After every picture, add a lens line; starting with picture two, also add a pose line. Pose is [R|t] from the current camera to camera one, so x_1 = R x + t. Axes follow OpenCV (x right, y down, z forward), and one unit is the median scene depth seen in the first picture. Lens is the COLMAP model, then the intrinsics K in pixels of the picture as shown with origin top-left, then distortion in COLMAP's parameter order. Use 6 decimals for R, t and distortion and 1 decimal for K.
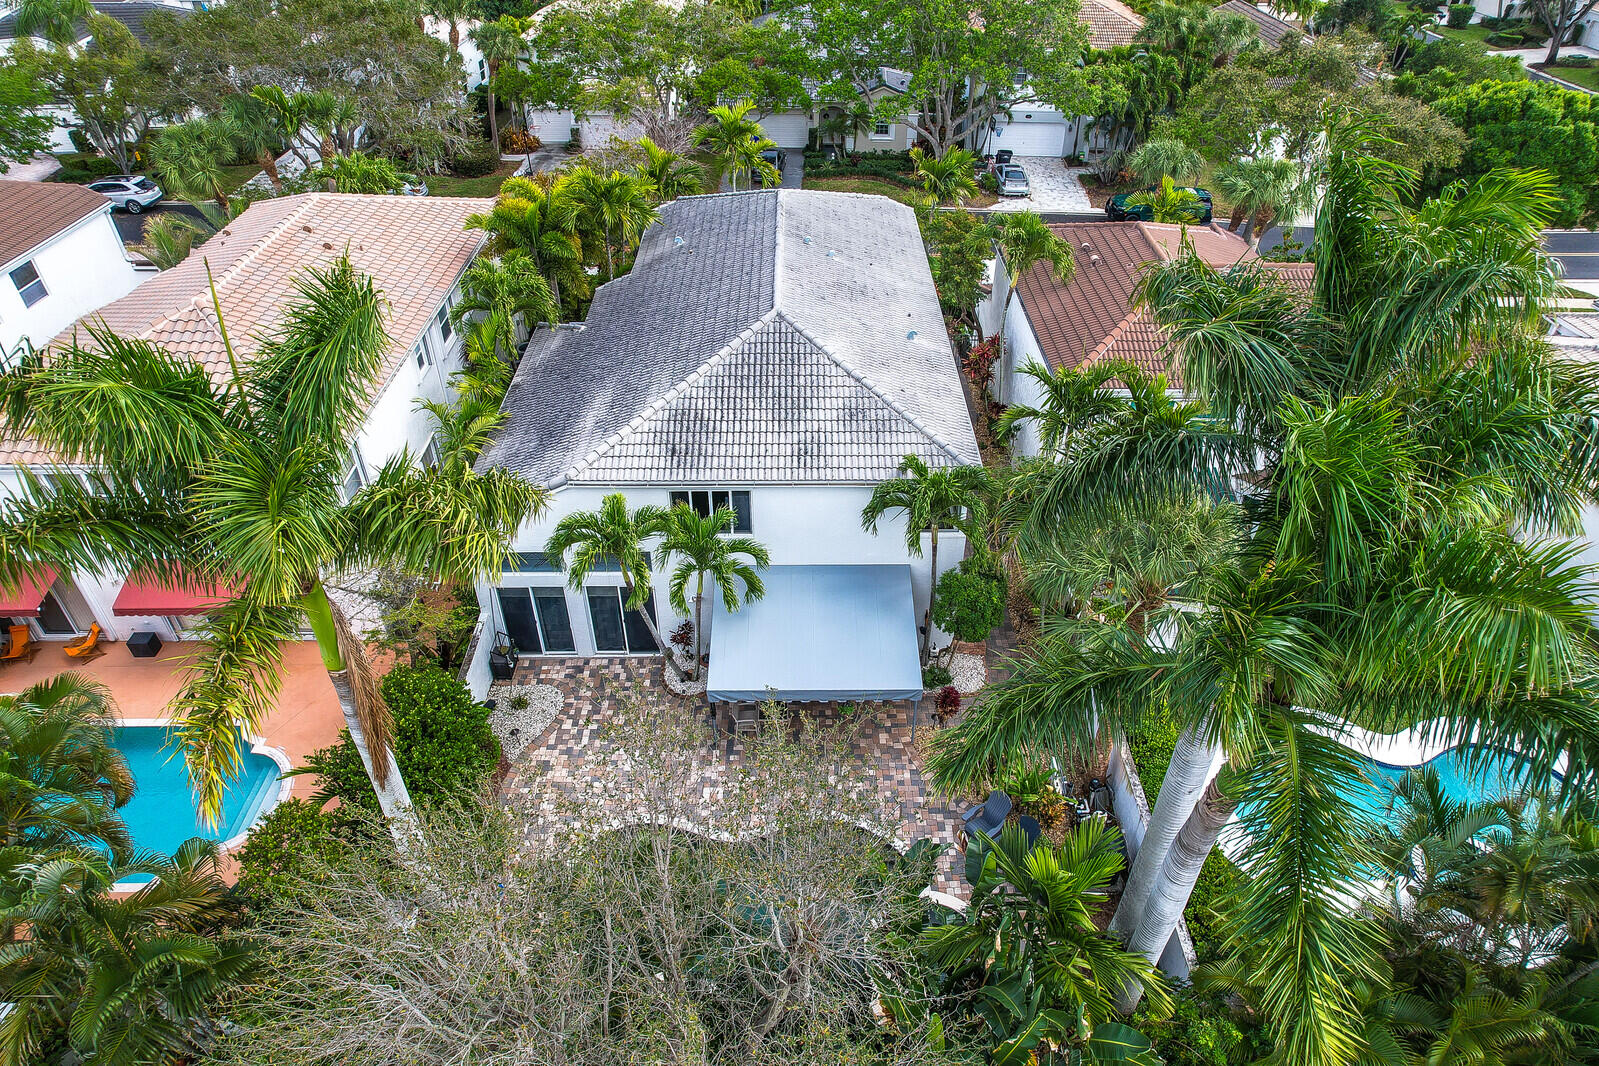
lens RADIAL K [[1021.2, 0, 808.9], [0, 1021.2, 539.7], [0, 0, 1]] dist [-0.077058, 0.070365]
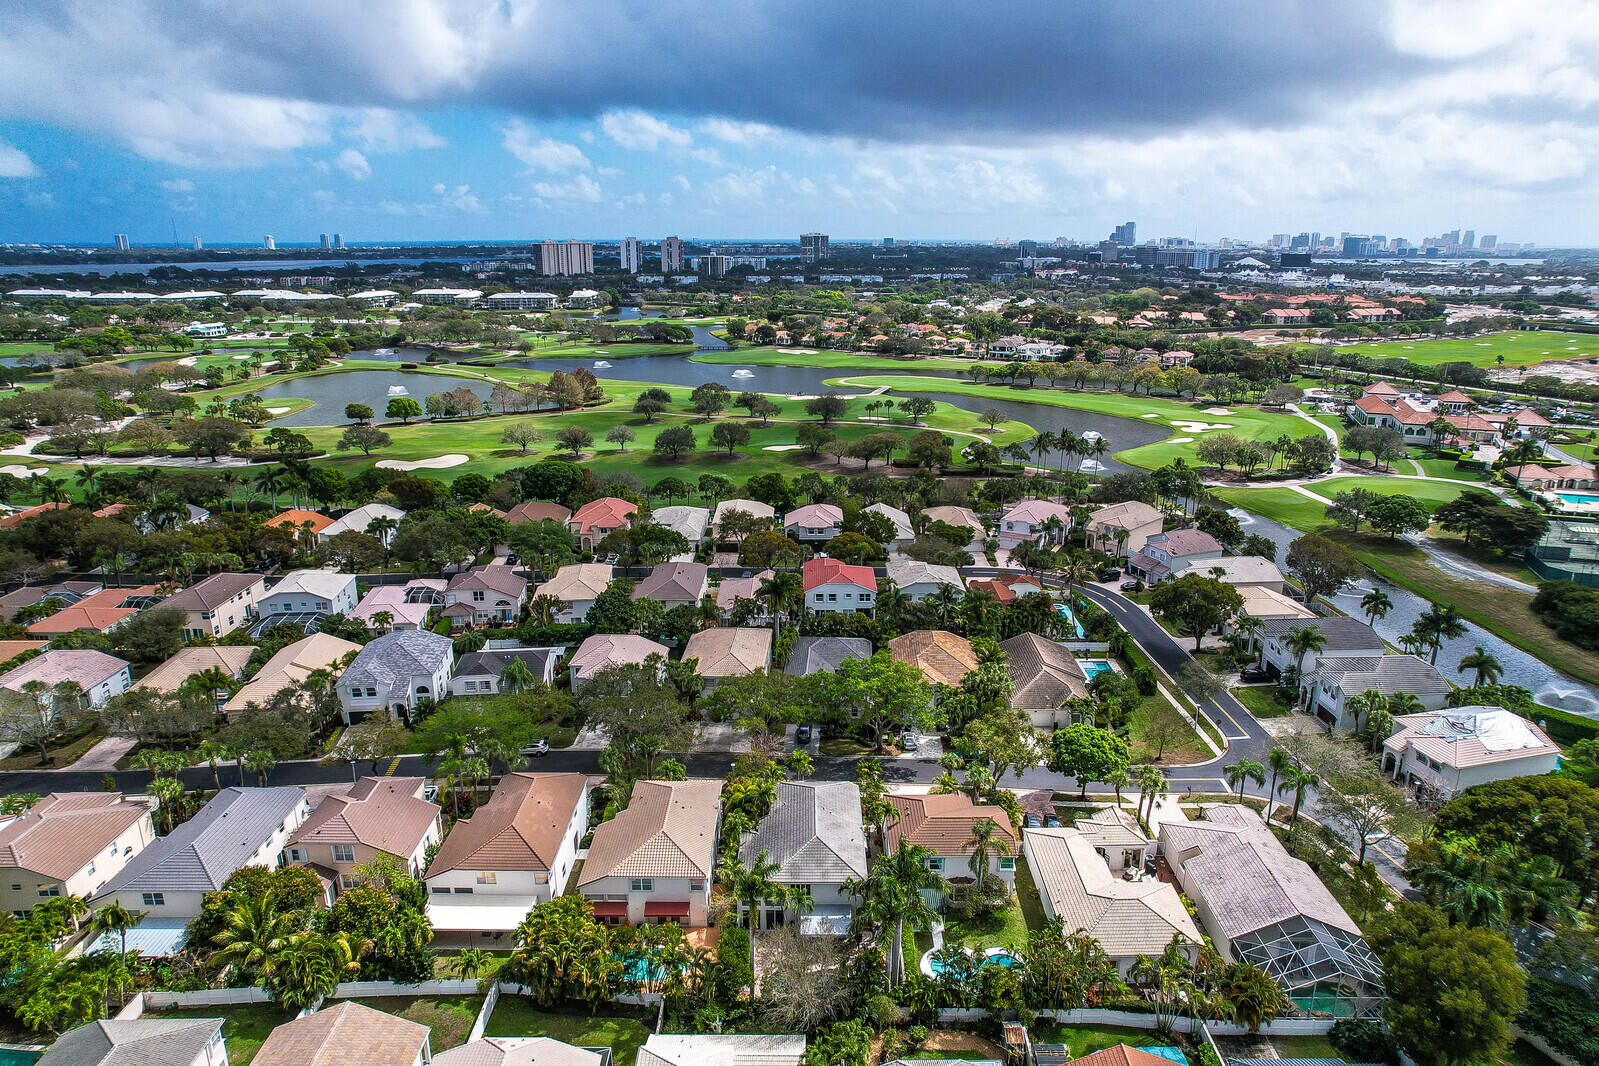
lens RADIAL K [[1021.2, 0, 816.0], [0, 1021.2, 501.2], [0, 0, 1]] dist [-0.077058, 0.070365]
pose [[0.999994, 0.003168, -0.001145, -0.033747], [-0.003364, 0.920975, -0.389608, 0.110660], [-0.000180, 0.389610, 0.920980, -3.184432]]
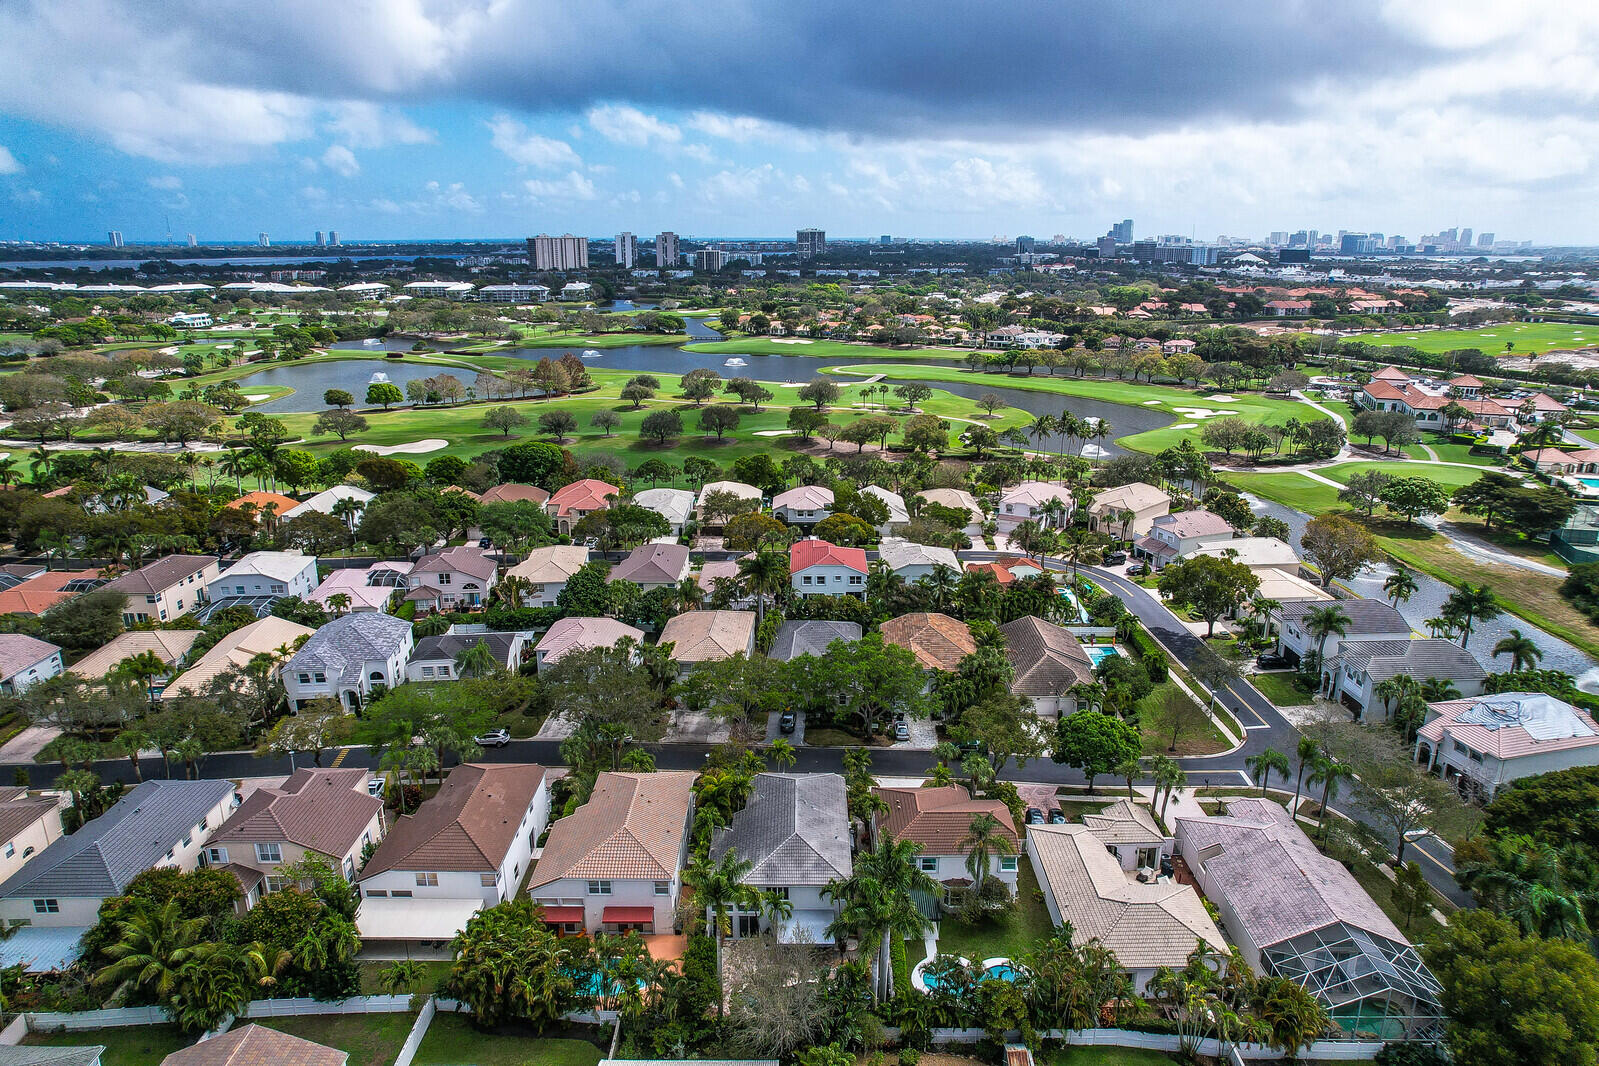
lens RADIAL K [[1021.2, 0, 817.2], [0, 1021.2, 501.5], [0, 0, 1]] dist [-0.077058, 0.070365]
pose [[0.999990, 0.003530, 0.002753, 0.029052], [-0.002183, 0.921362, -0.388700, 0.082004], [-0.003909, 0.388690, 0.921360, -2.738885]]
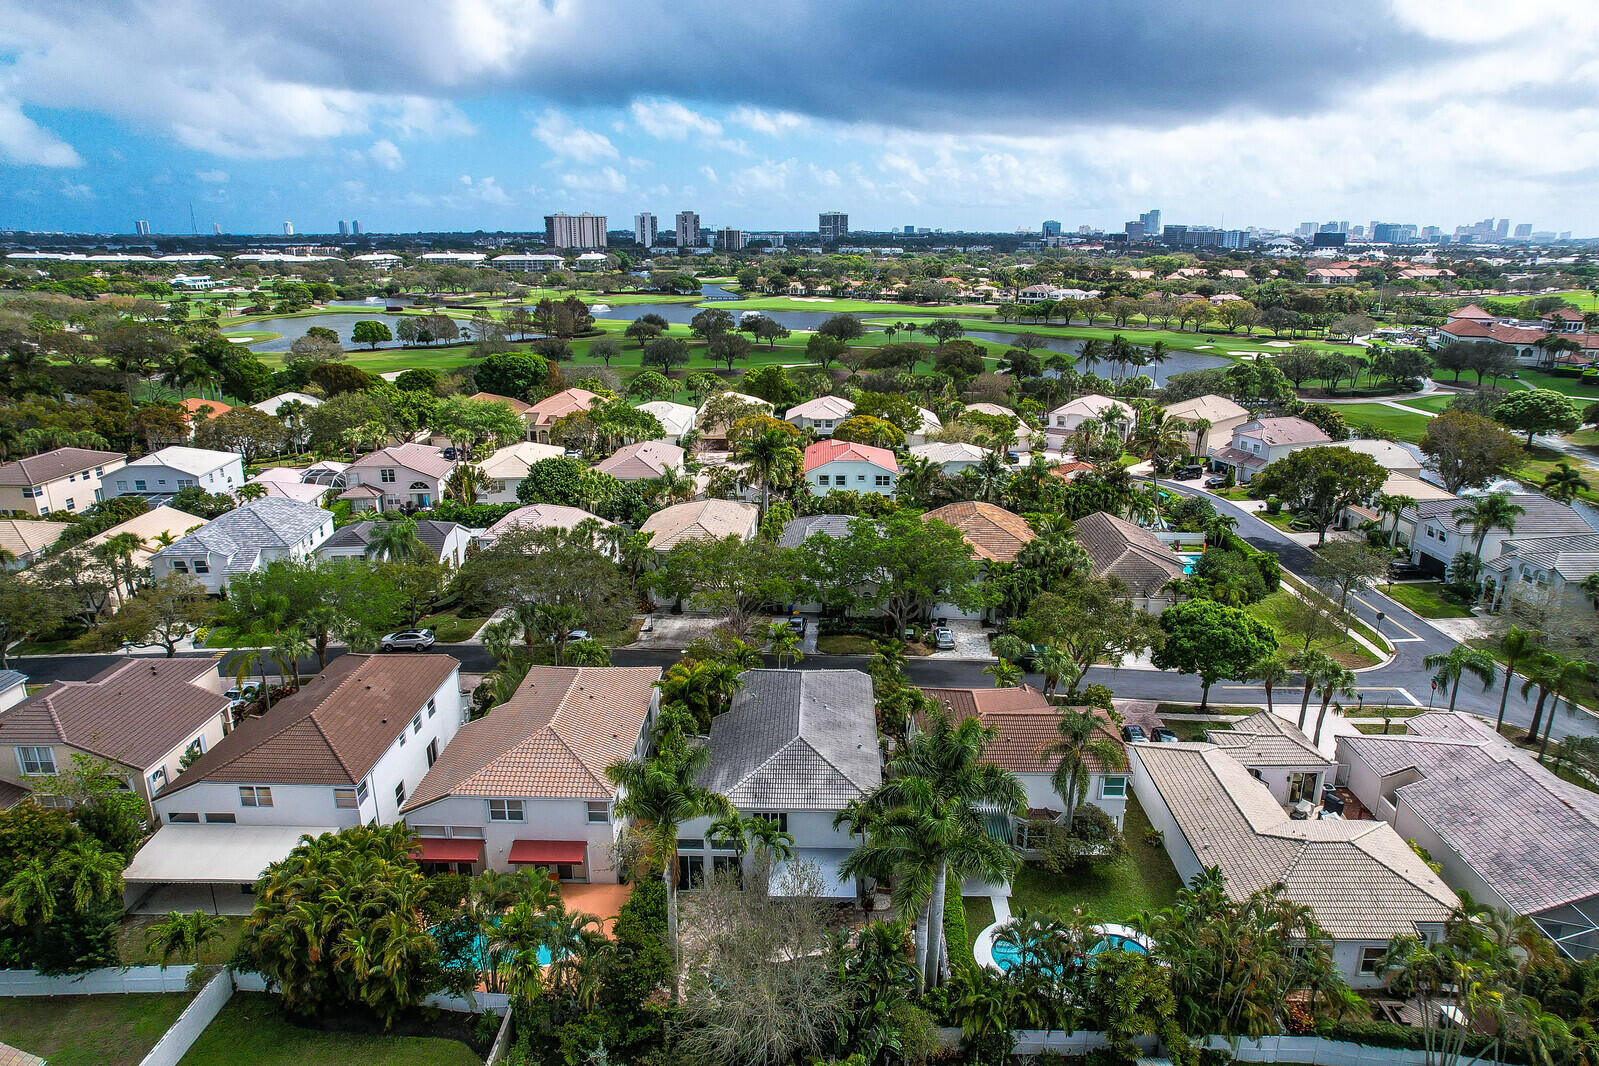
lens RADIAL K [[1021.2, 0, 821.5], [0, 1021.2, 500.3], [0, 0, 1]] dist [-0.077058, 0.070365]
pose [[0.999840, 0.011980, -0.013270, 0.045378], [-0.016172, 0.922478, -0.385712, 0.184220], [0.007620, 0.385865, 0.922524, -1.430510]]
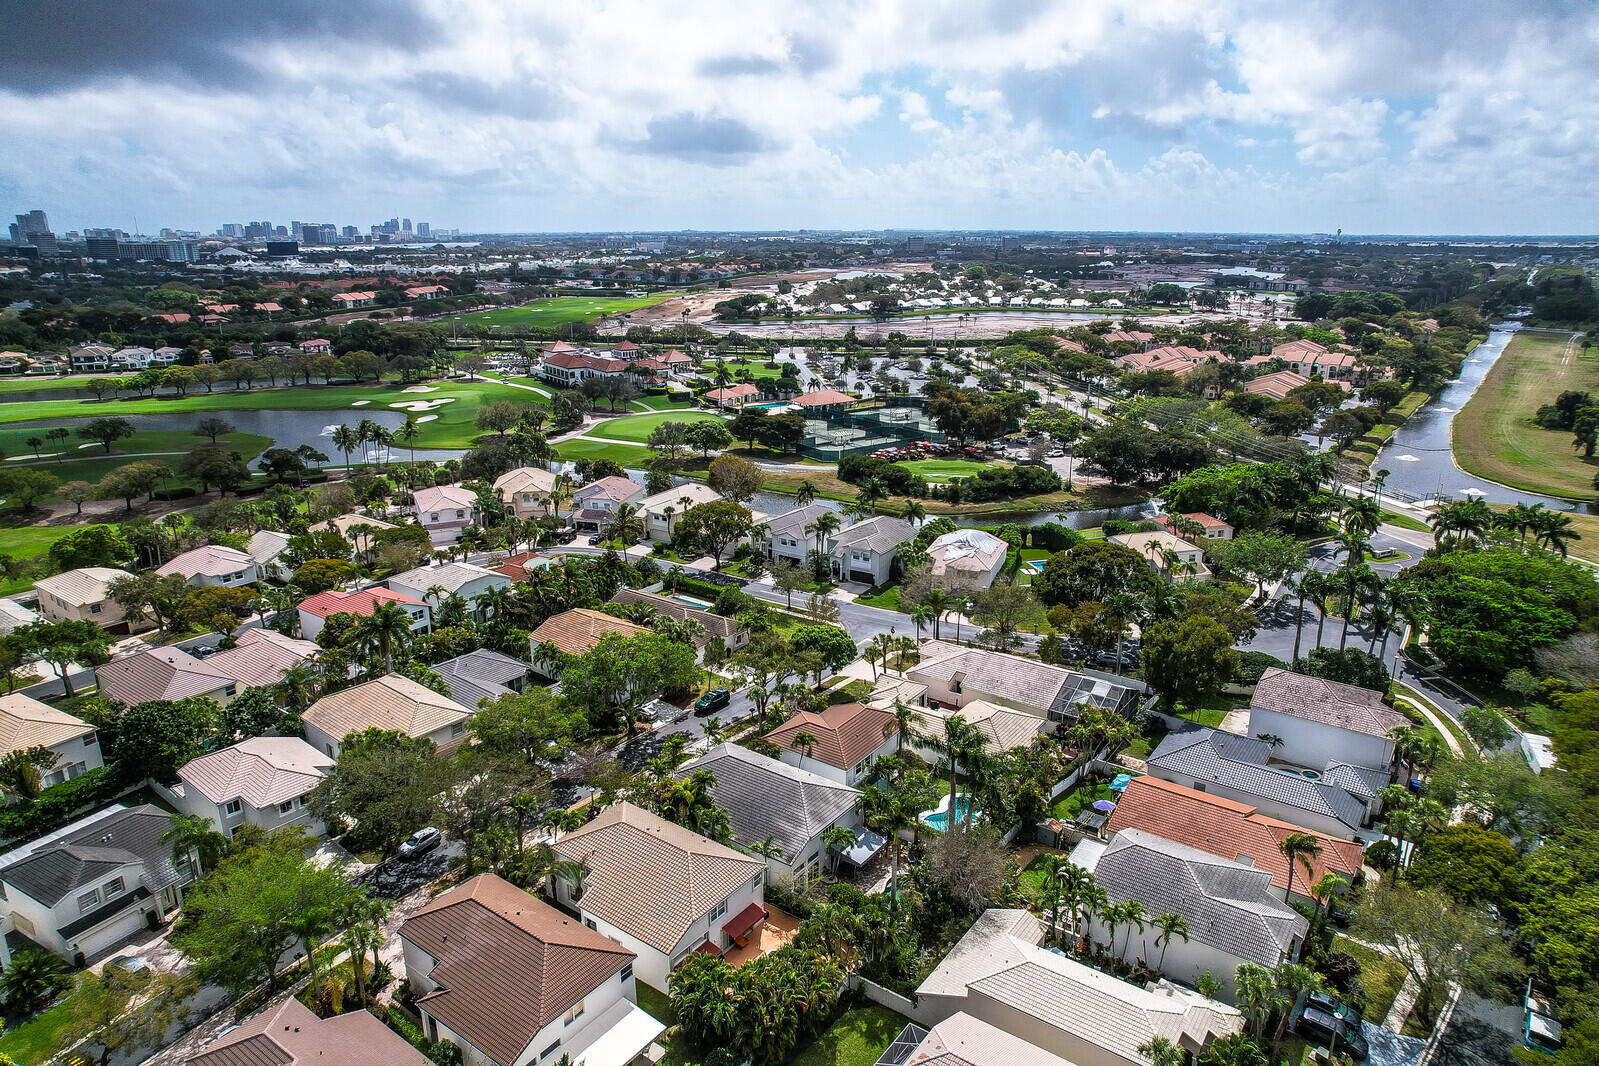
lens RADIAL K [[1021.2, 0, 801.3], [0, 1021.2, 525.6], [0, 0, 1]] dist [-0.077058, 0.070365]
pose [[0.588887, -0.226958, 0.775695, -2.938105], [0.492214, 0.861956, -0.121479, -0.612249], [-0.641044, 0.453346, 0.619306, -1.924605]]
